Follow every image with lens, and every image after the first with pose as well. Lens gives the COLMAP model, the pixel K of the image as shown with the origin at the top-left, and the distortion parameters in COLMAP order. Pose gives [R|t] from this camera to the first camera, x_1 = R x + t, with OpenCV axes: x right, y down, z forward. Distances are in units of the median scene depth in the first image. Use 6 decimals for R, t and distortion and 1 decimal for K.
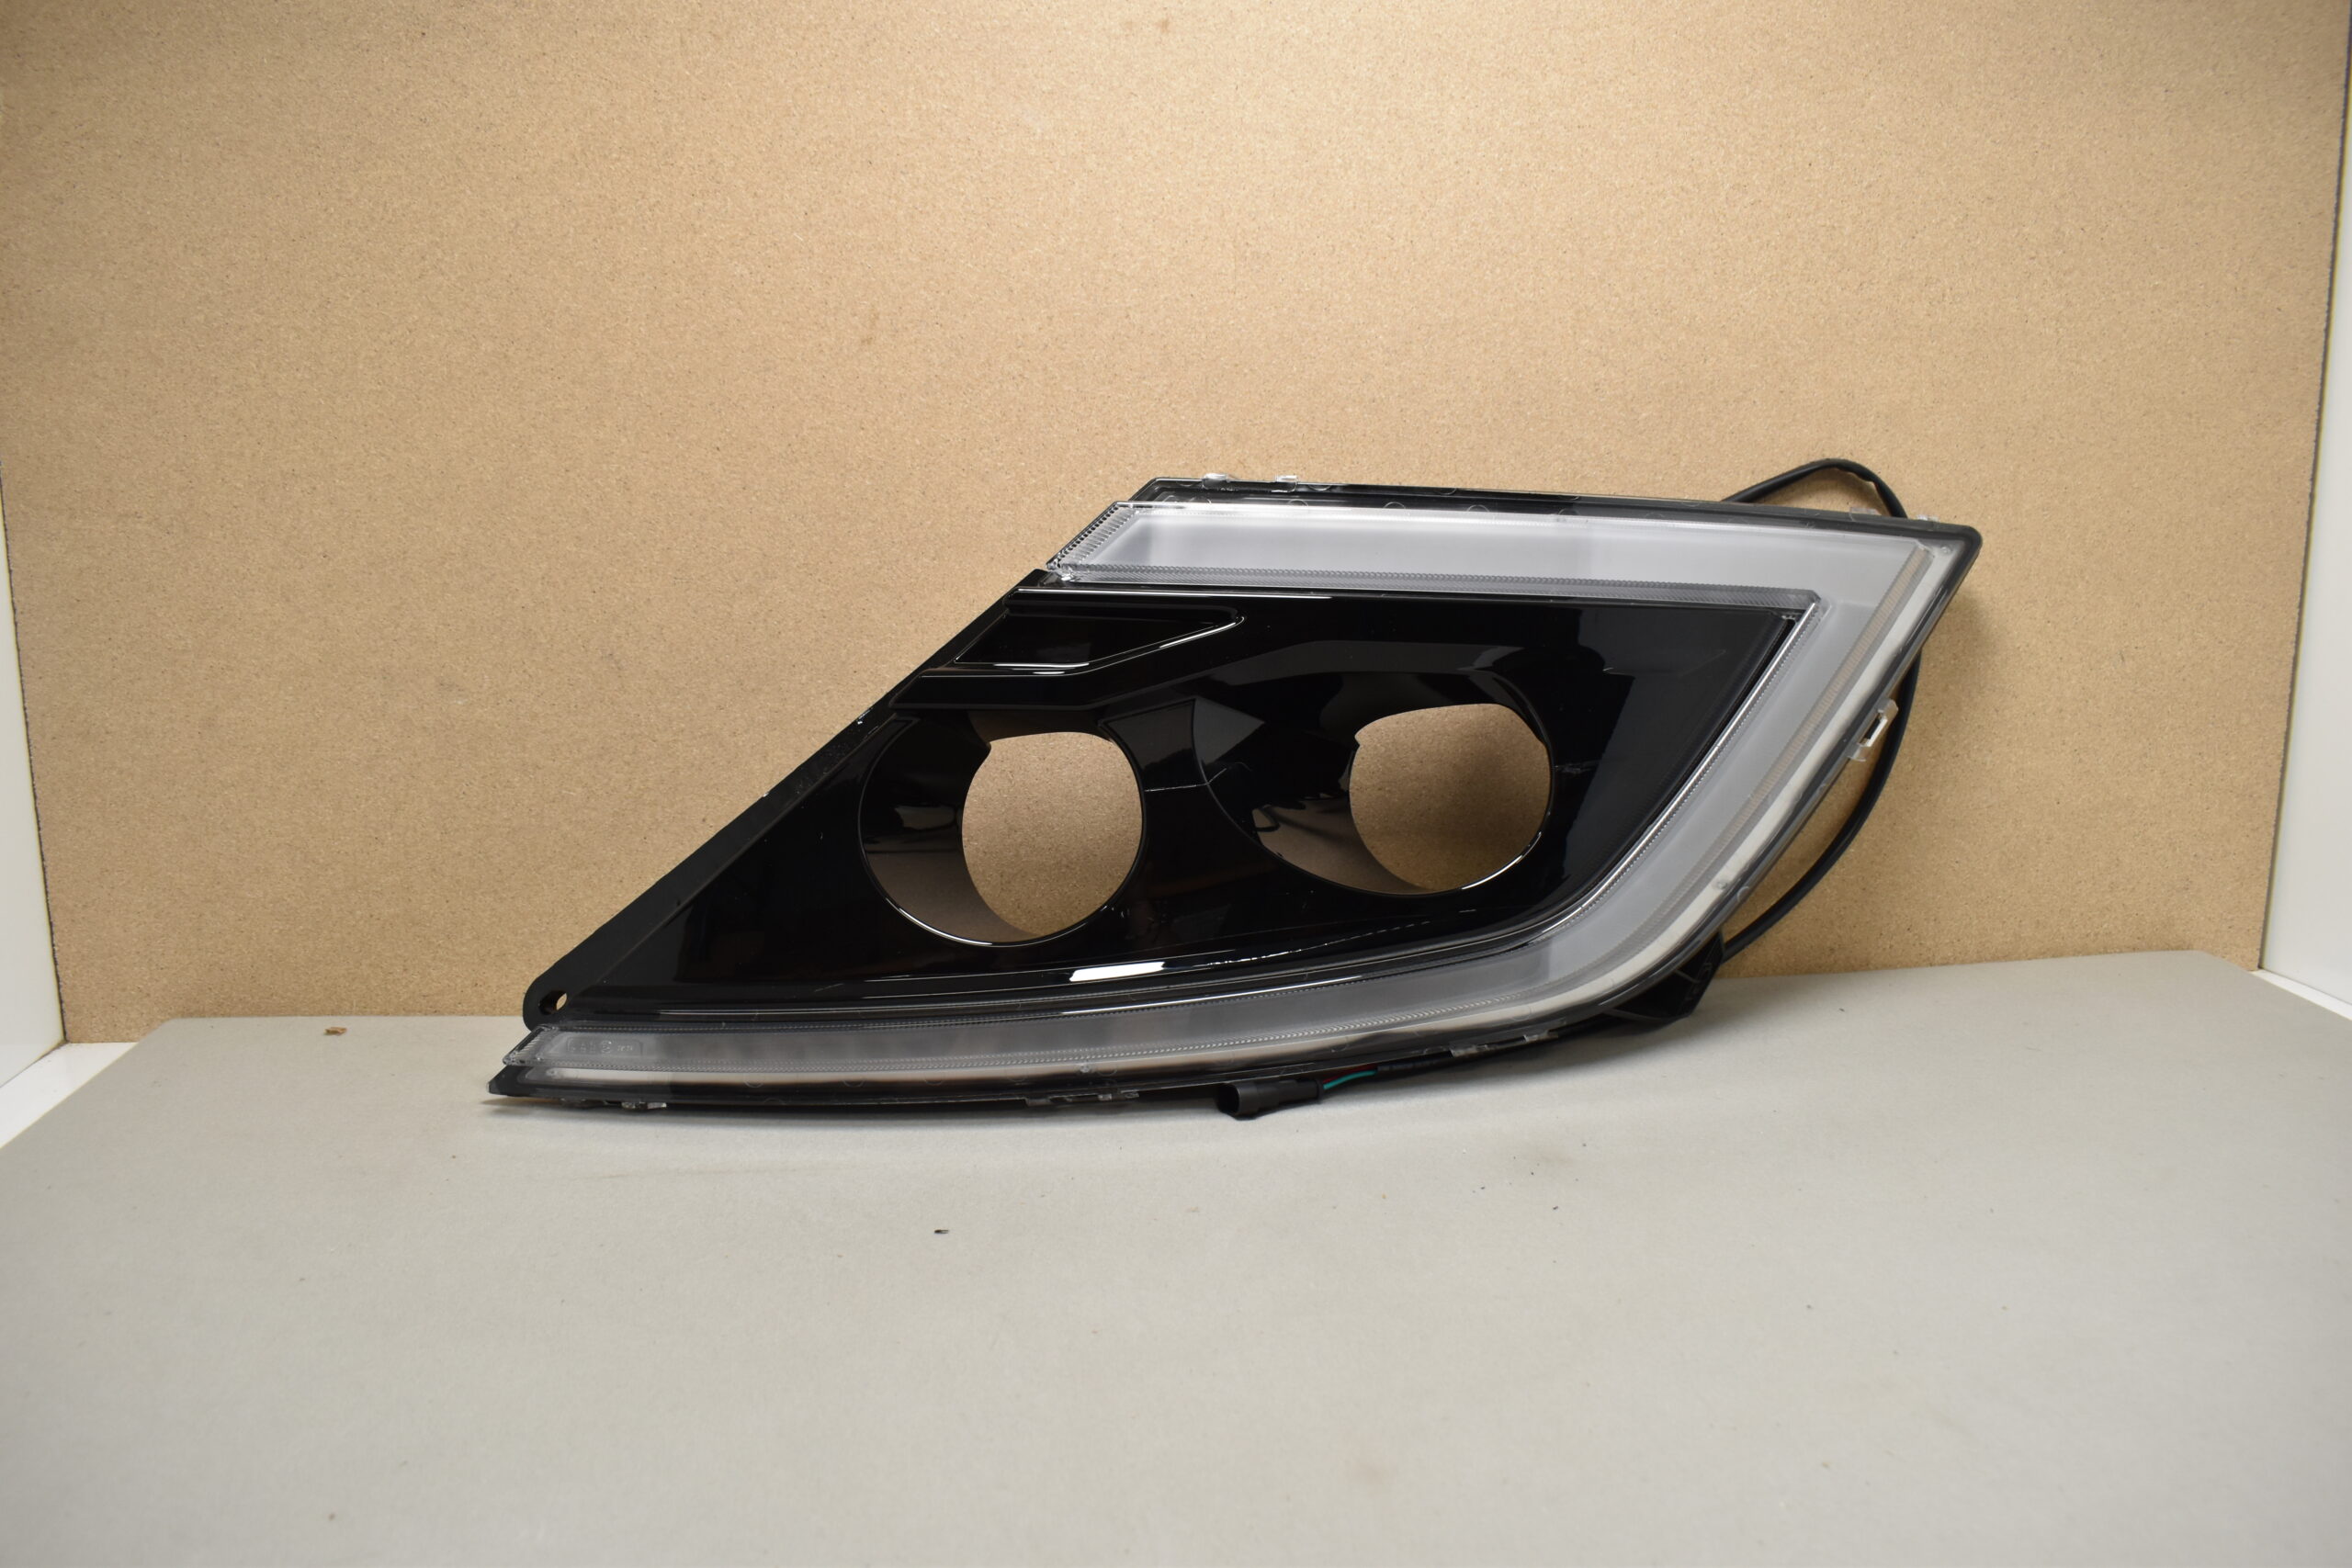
lens RADIAL K [[1856.3, 0, 1176.6], [0, 1856.3, 783.5], [0, 0, 1]] dist [-0.096566, 0.015424]
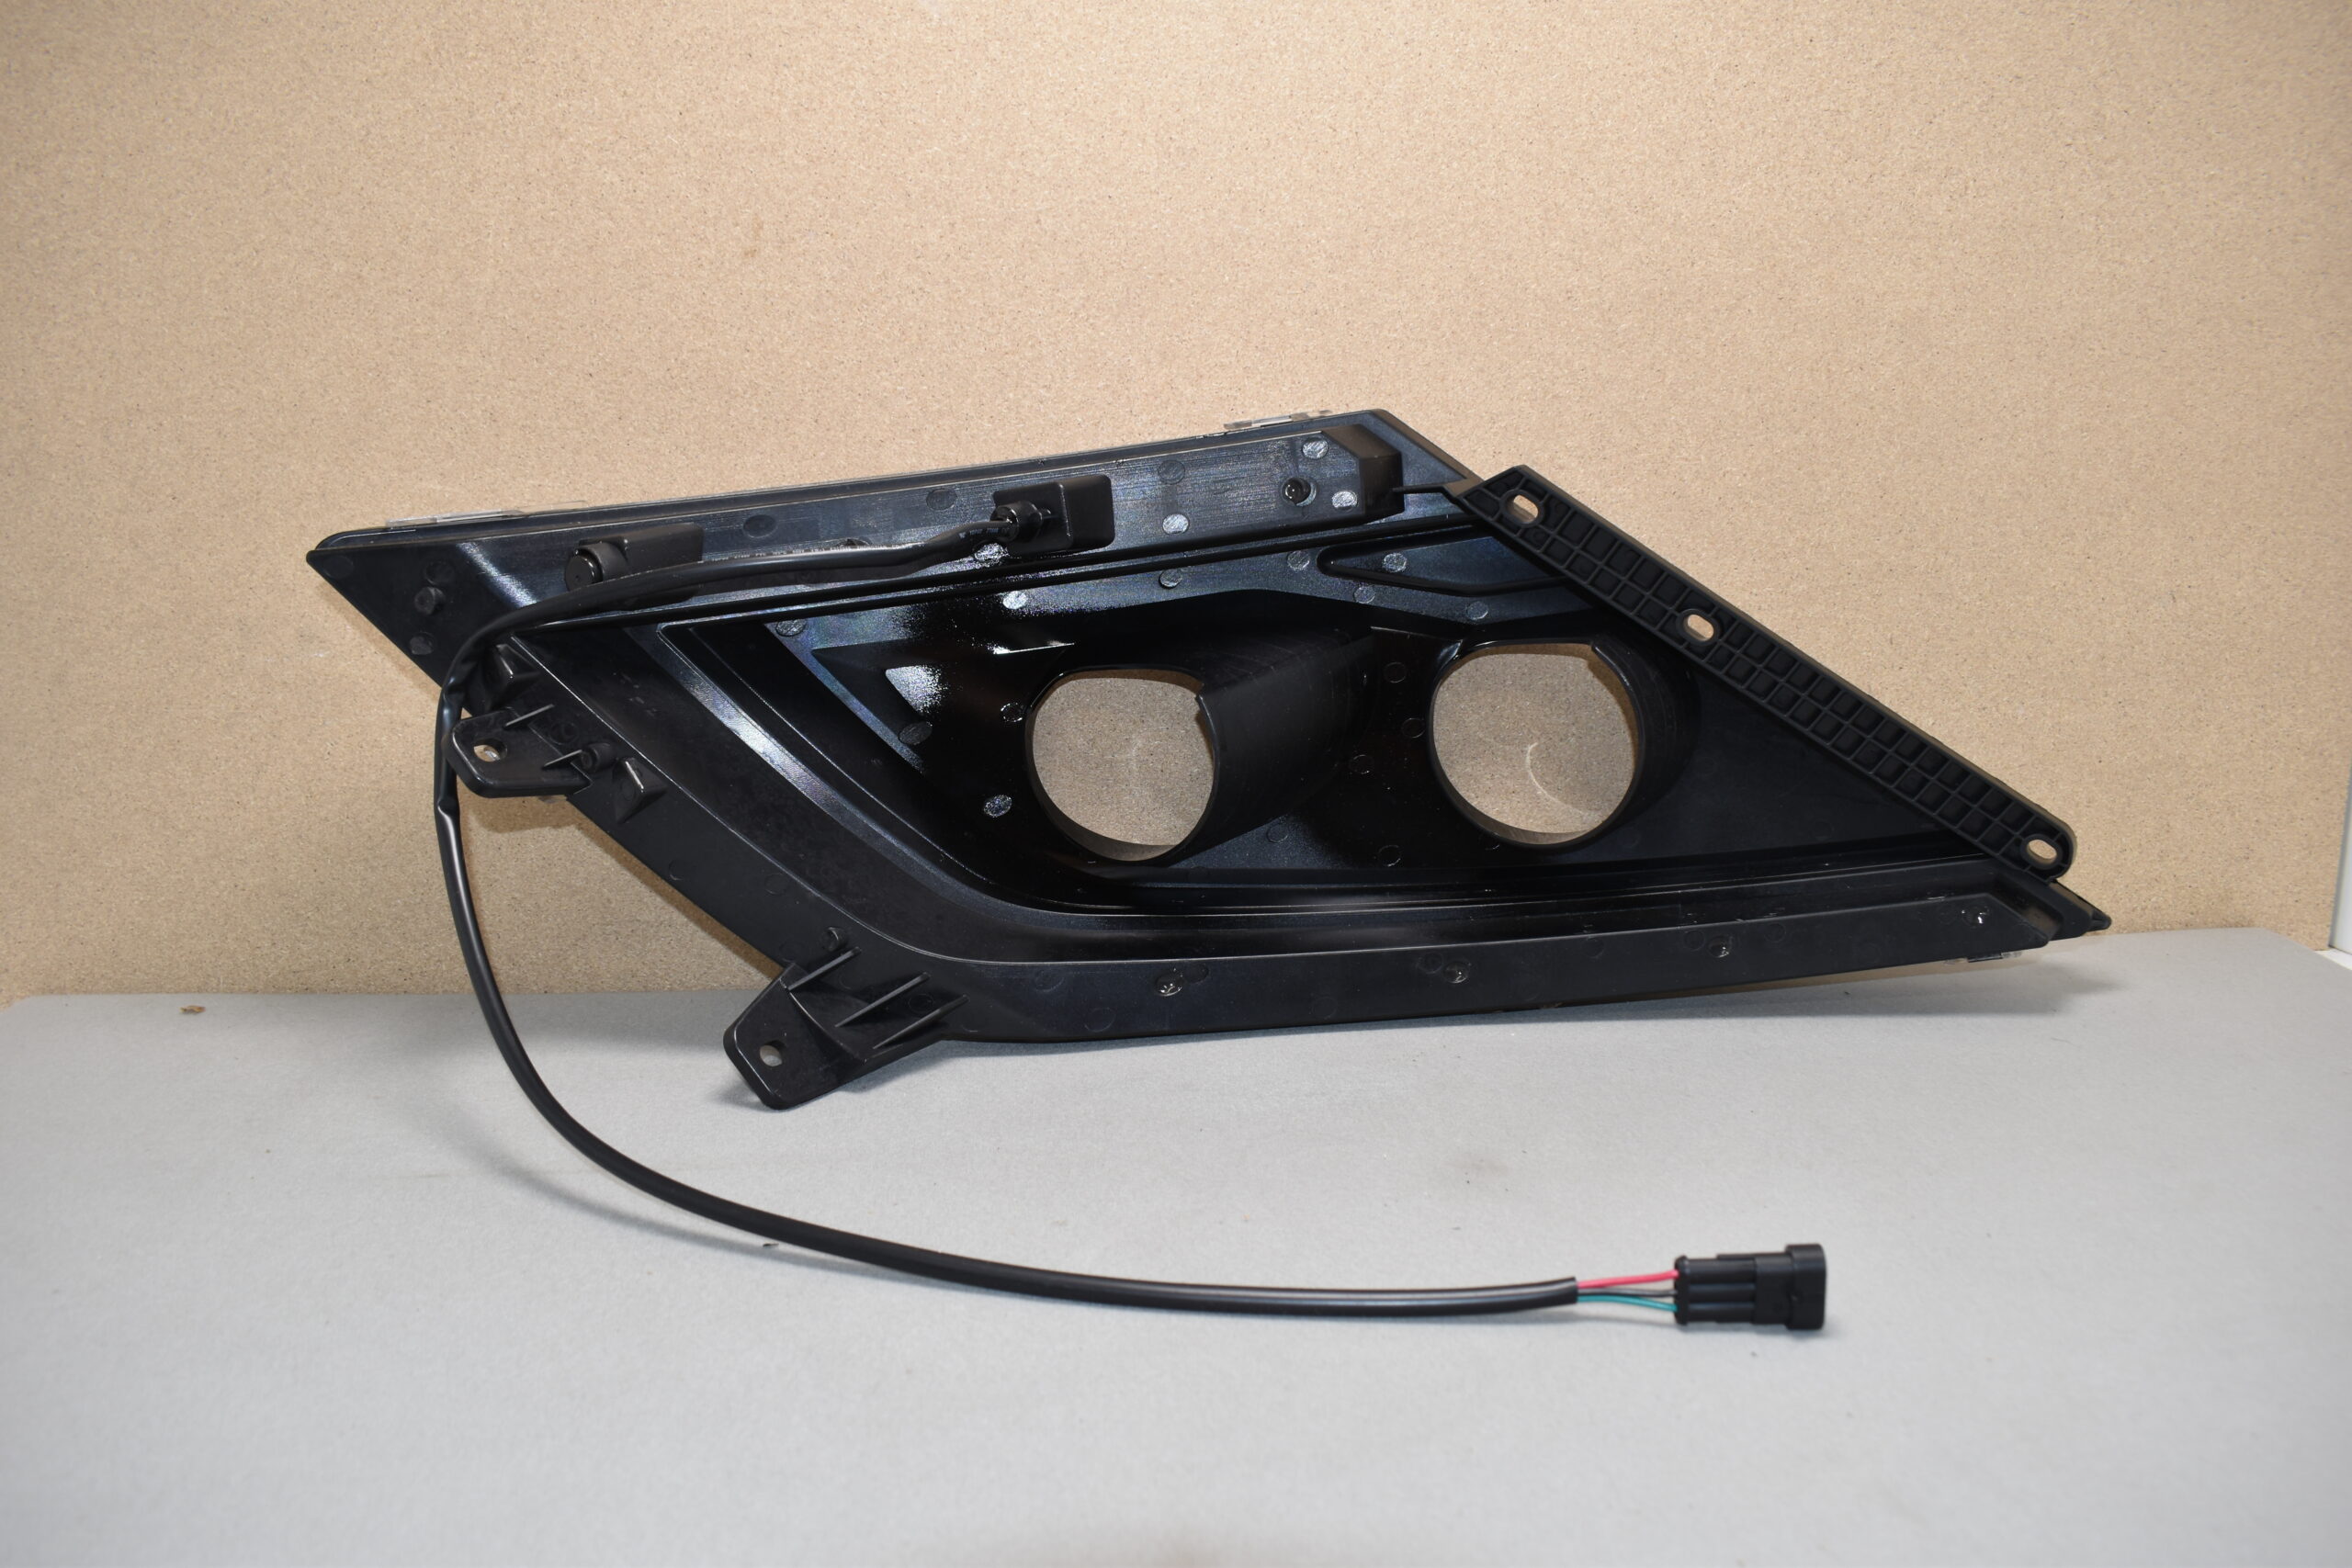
lens RADIAL K [[1856.3, 0, 1176.0], [0, 1856.3, 785.2], [0, 0, 1]] dist [-0.096566, 0.015424]
pose [[0.999006, -0.001426, -0.044560, 0.079414], [0.002274, 0.999817, 0.018995, 0.004755], [0.044525, -0.019078, 0.998826, 0.100862]]
